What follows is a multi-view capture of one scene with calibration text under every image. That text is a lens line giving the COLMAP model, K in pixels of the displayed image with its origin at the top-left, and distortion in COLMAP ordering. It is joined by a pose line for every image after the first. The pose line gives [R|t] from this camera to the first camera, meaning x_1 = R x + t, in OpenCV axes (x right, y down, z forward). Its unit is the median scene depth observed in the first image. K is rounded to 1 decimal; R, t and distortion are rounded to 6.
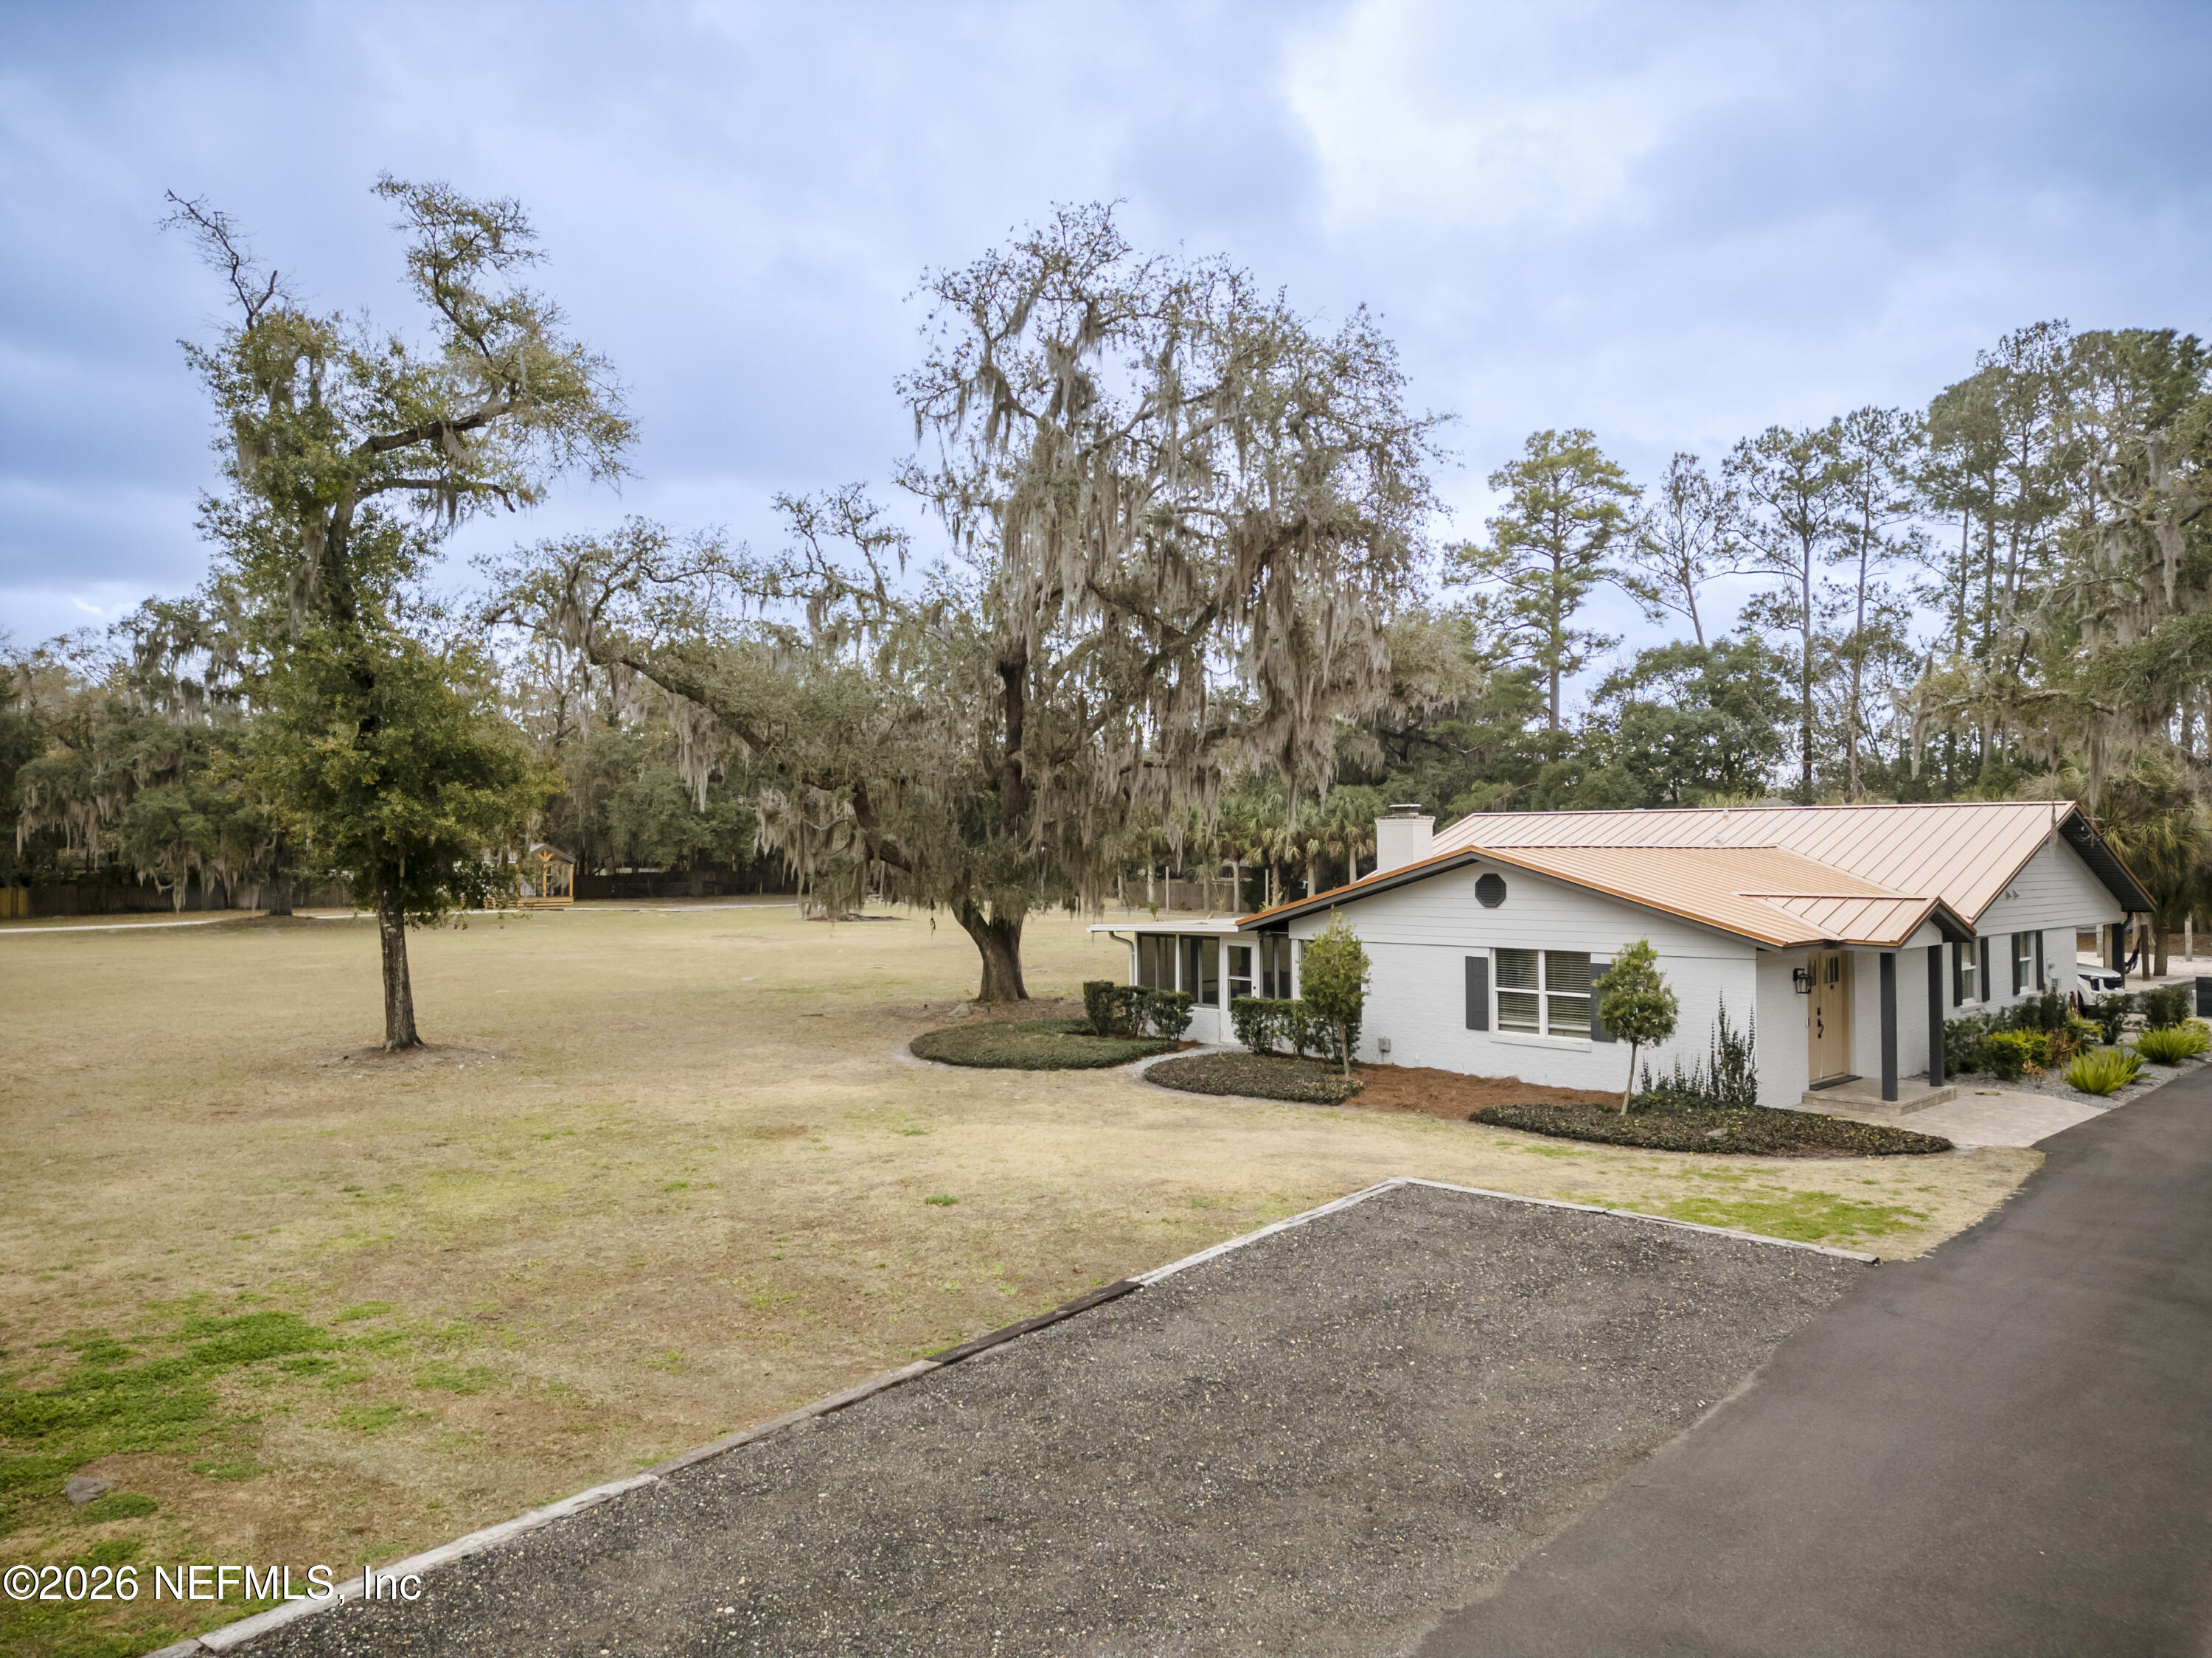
lens RADIAL K [[1544.9, 0, 1112.6], [0, 1544.9, 827.8], [0, 0, 1]] dist [0.087046, -0.088493]
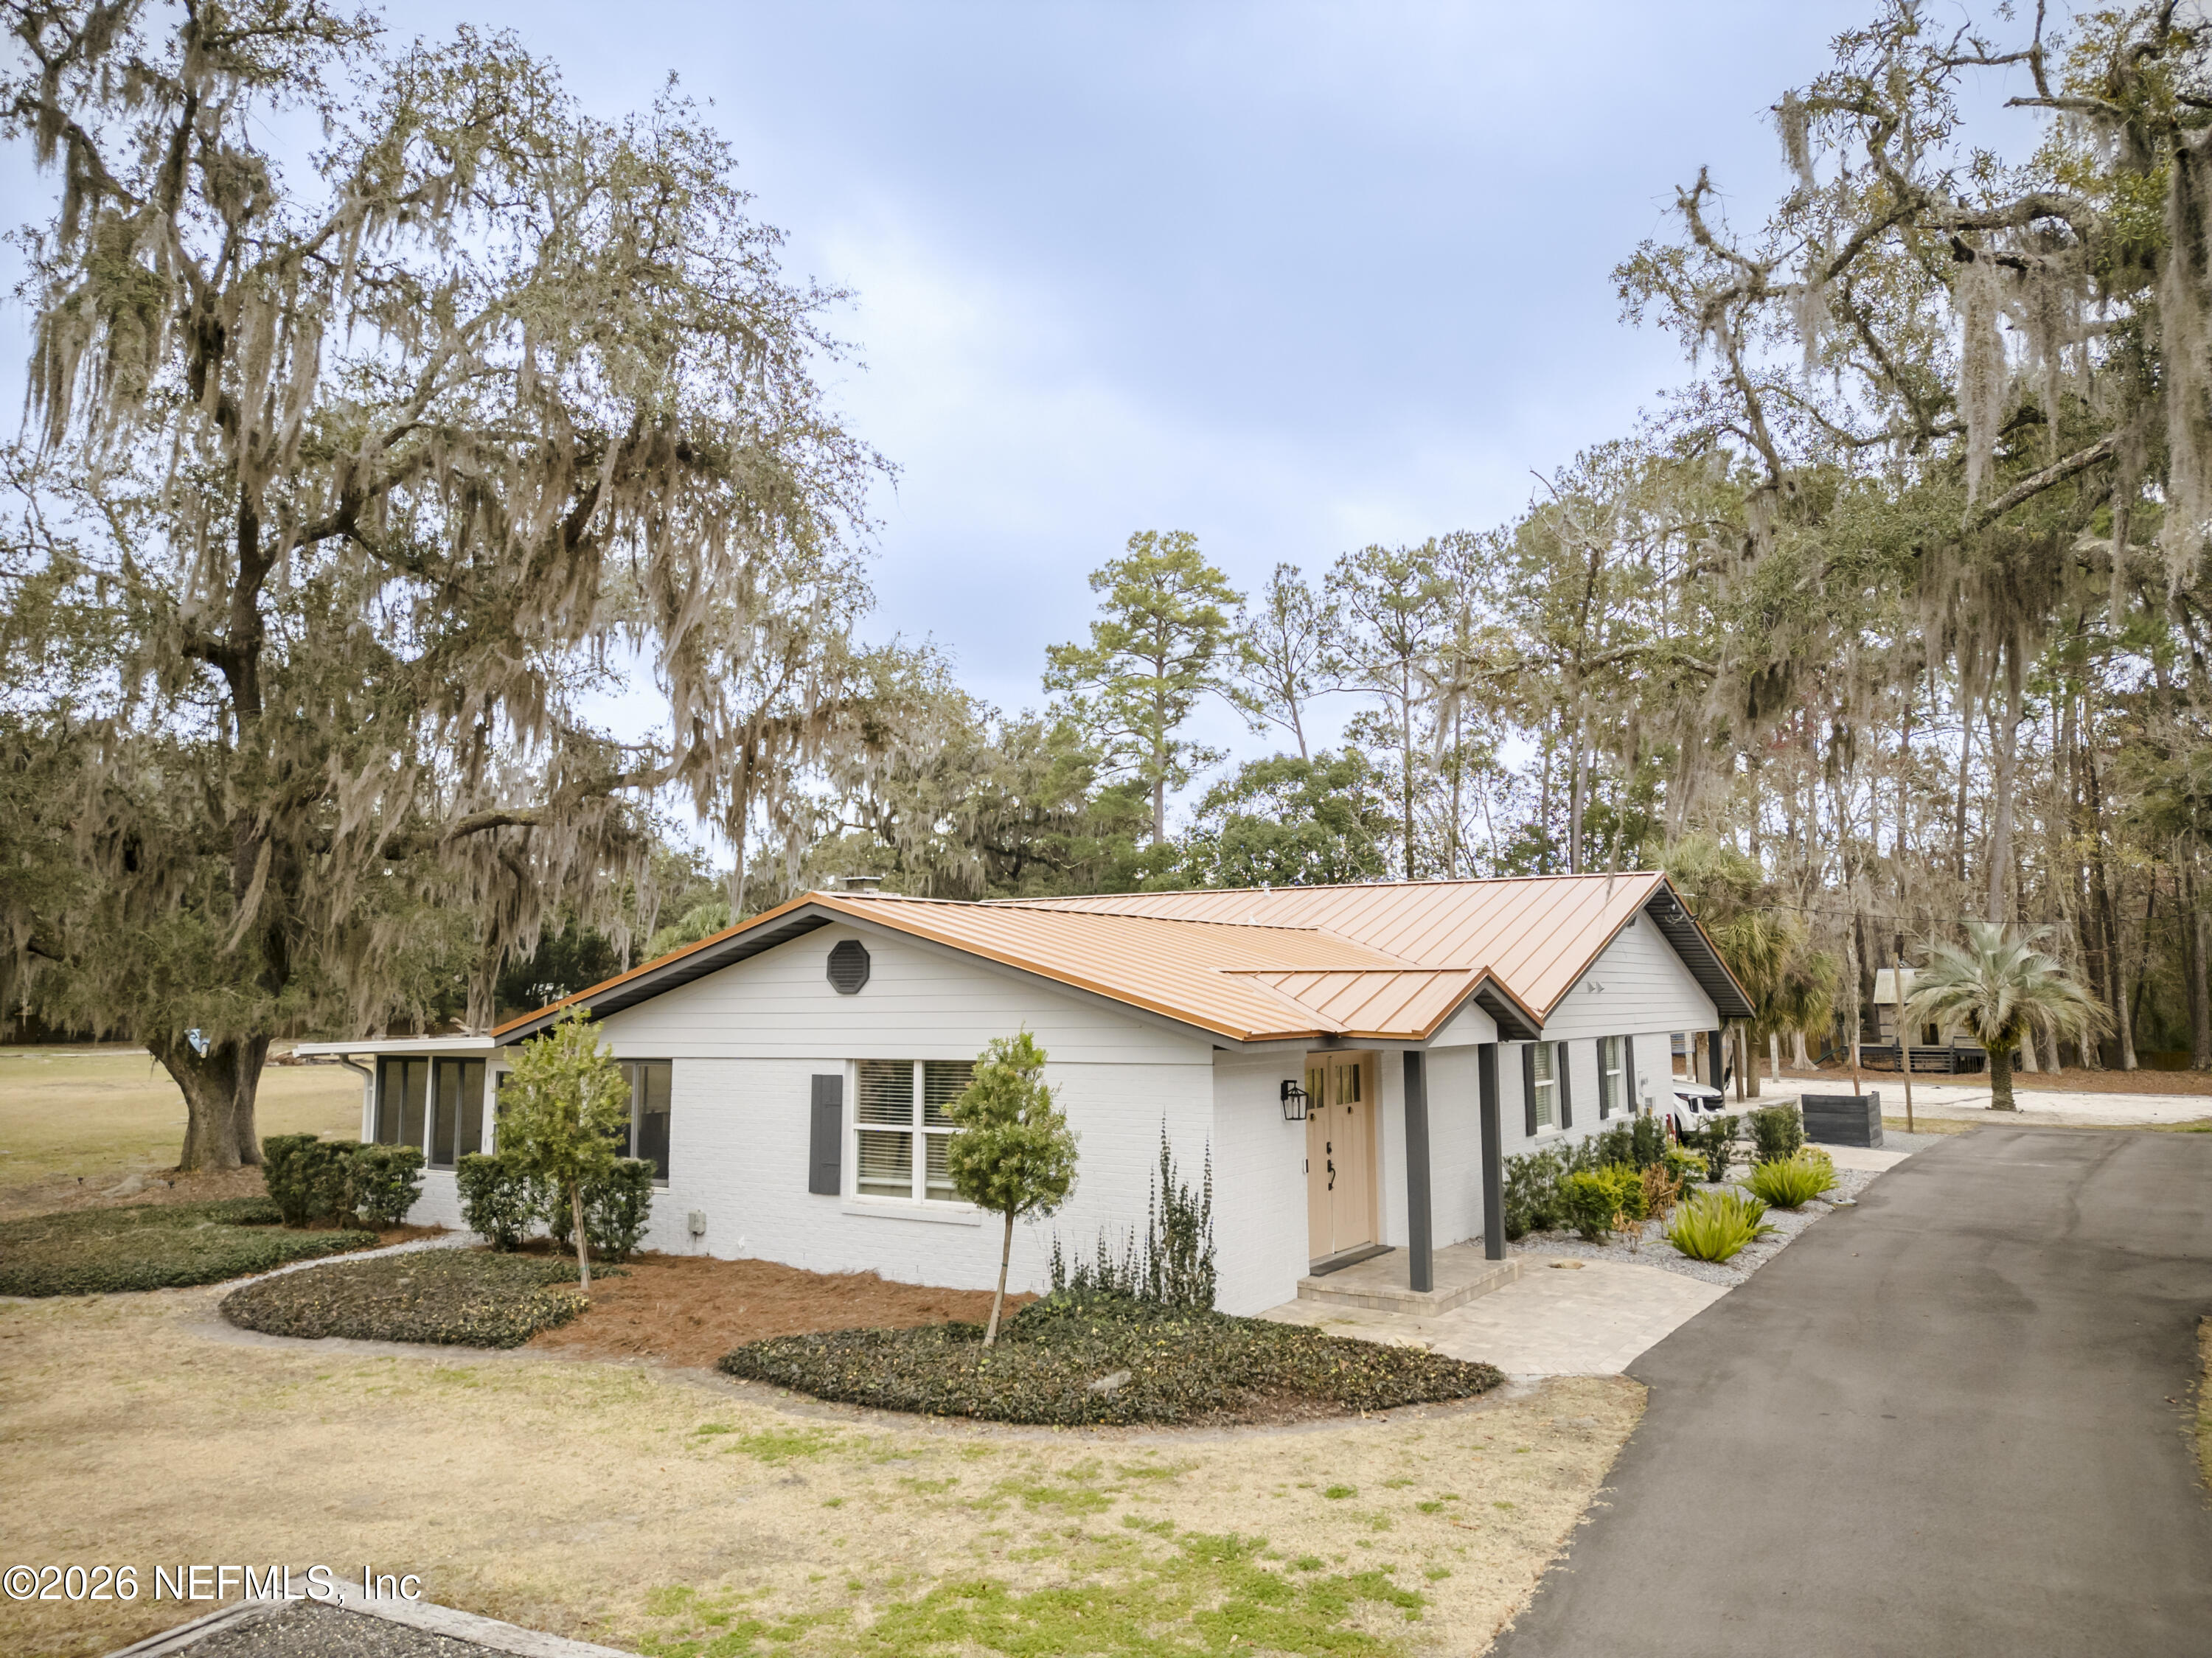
lens RADIAL K [[1544.9, 0, 1112.6], [0, 1544.9, 827.8], [0, 0, 1]] dist [0.087046, -0.088493]
pose [[0.977383, 0.018608, 0.210655, 0.076380], [0.000850, 0.995767, -0.091907, 0.014893], [-0.211473, 0.090007, 0.973231, 0.128573]]
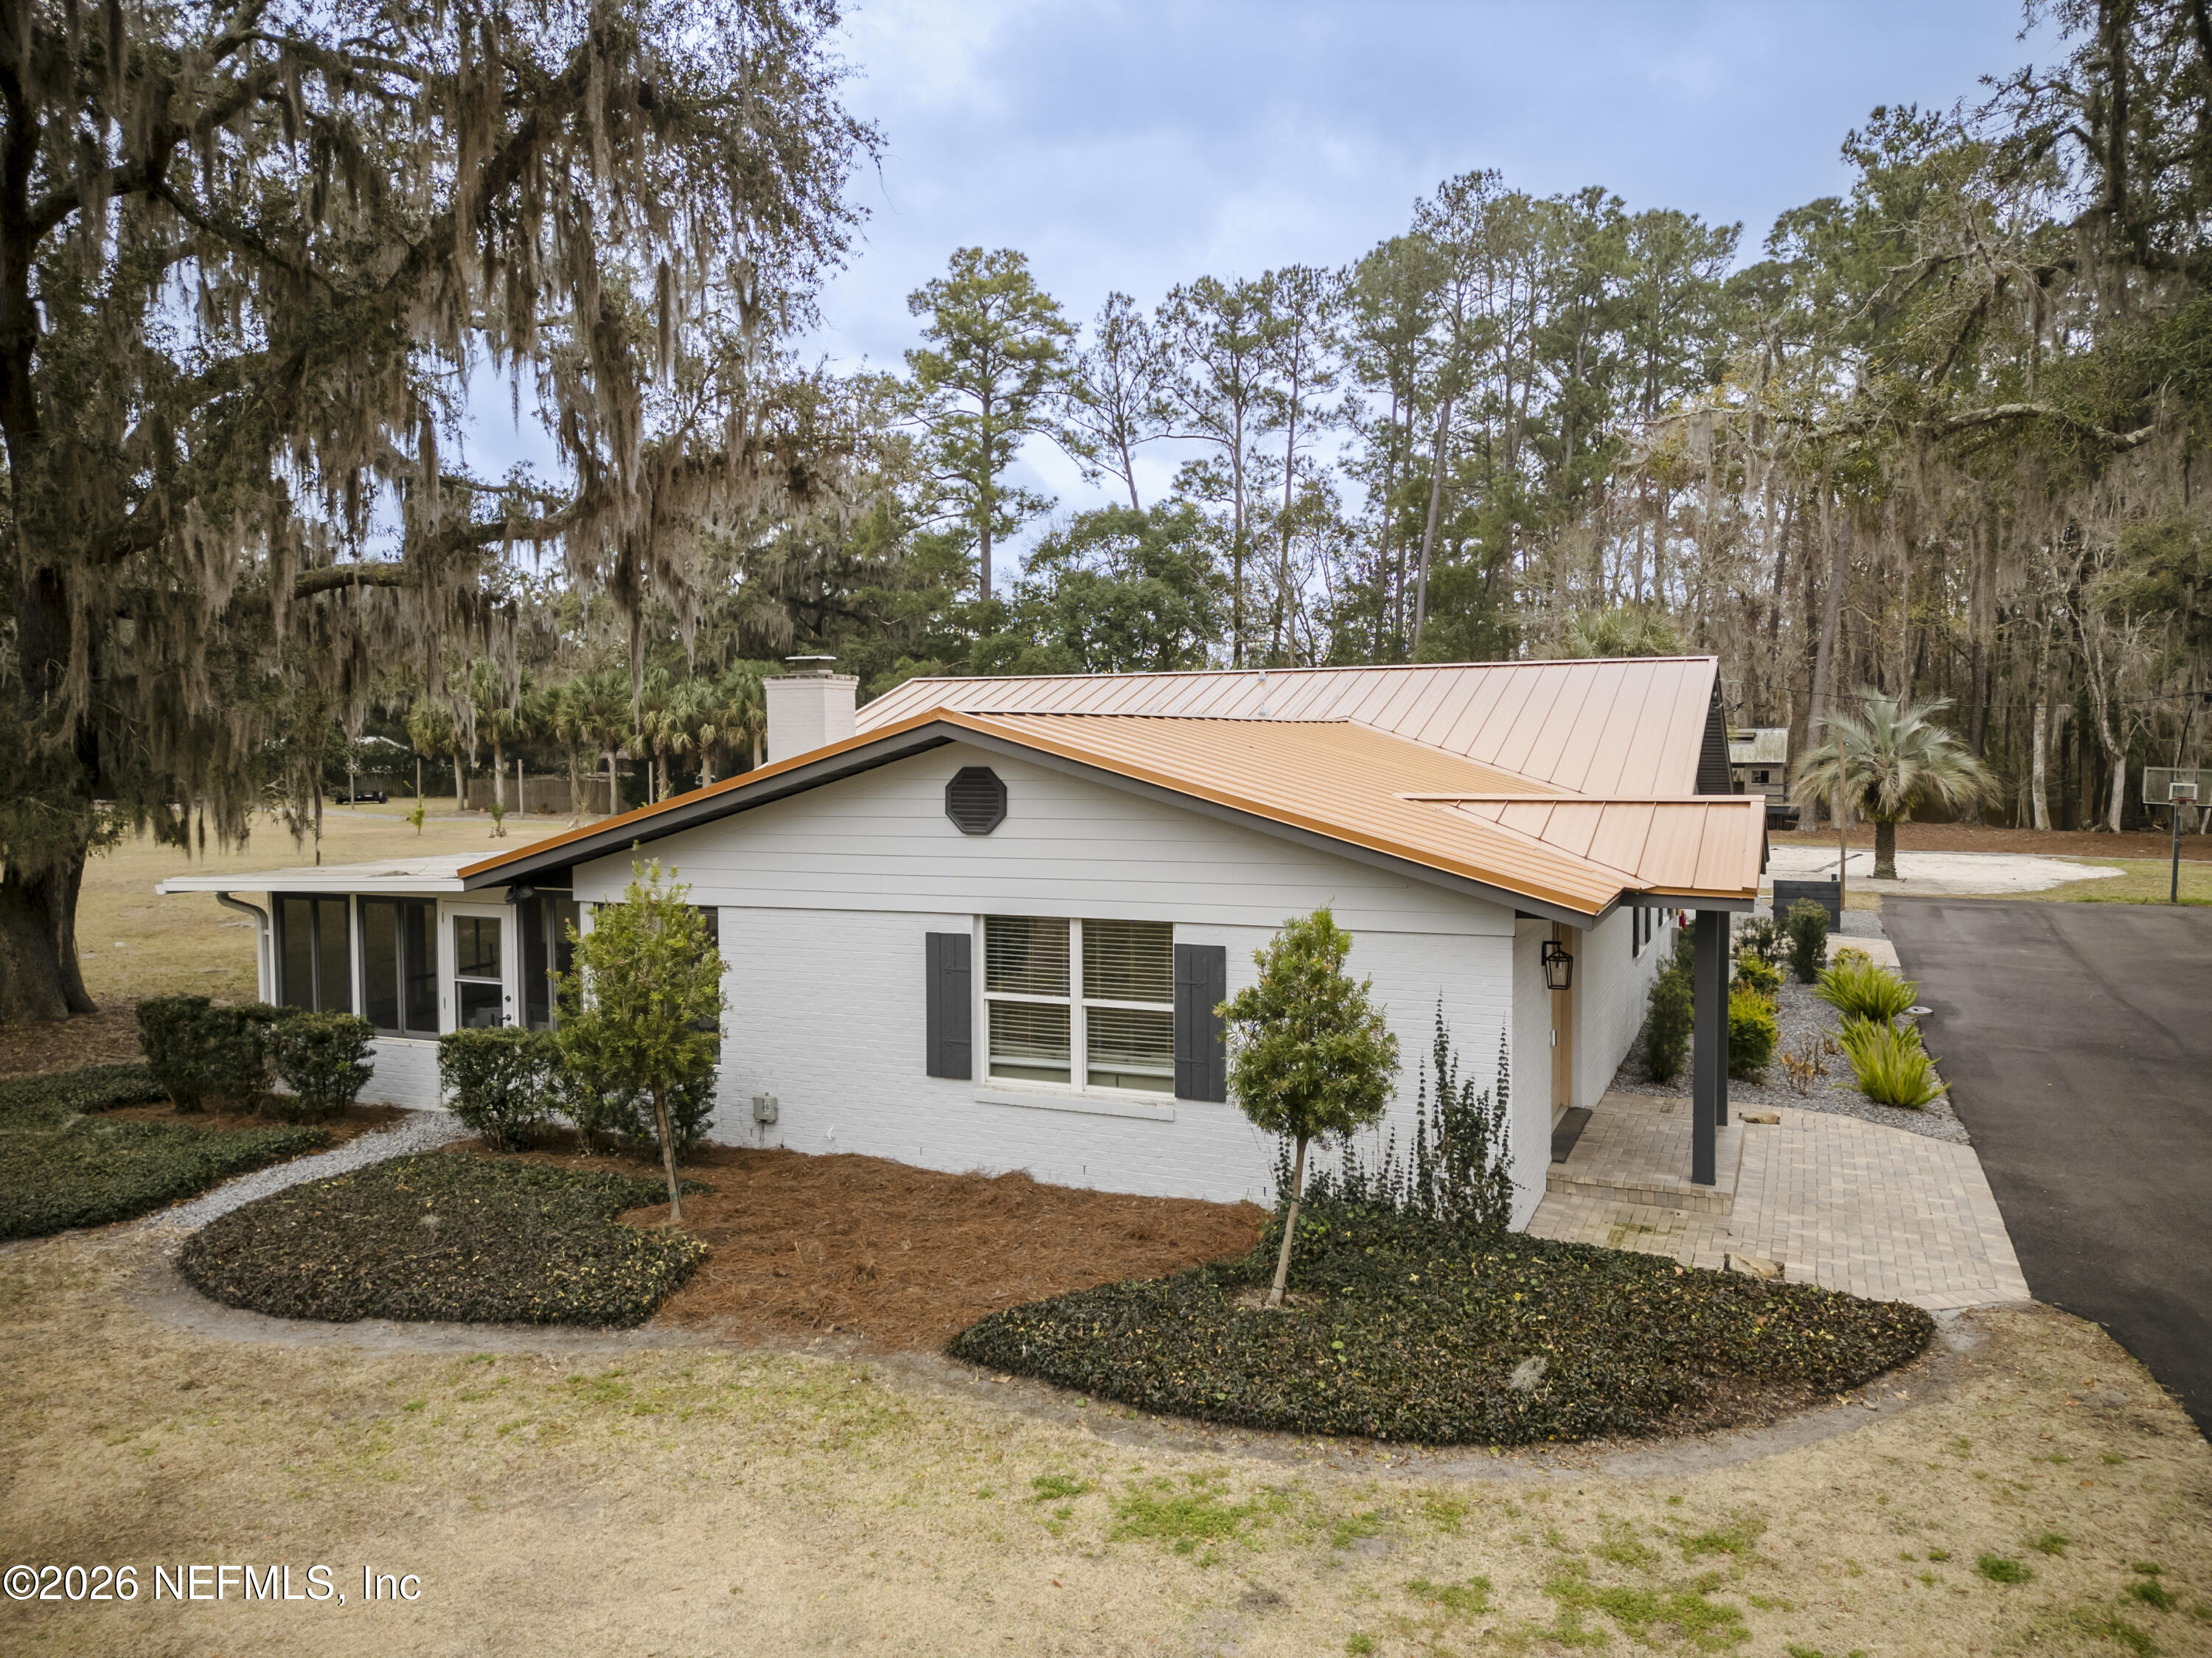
lens RADIAL K [[1544.9, 0, 1112.6], [0, 1544.9, 827.8], [0, 0, 1]] dist [0.087046, -0.088493]
pose [[0.932094, -0.025607, 0.361310, 0.037740], [0.000139, 0.997523, 0.070339, 0.005107], [-0.362216, -0.065513, 0.929789, 0.187078]]
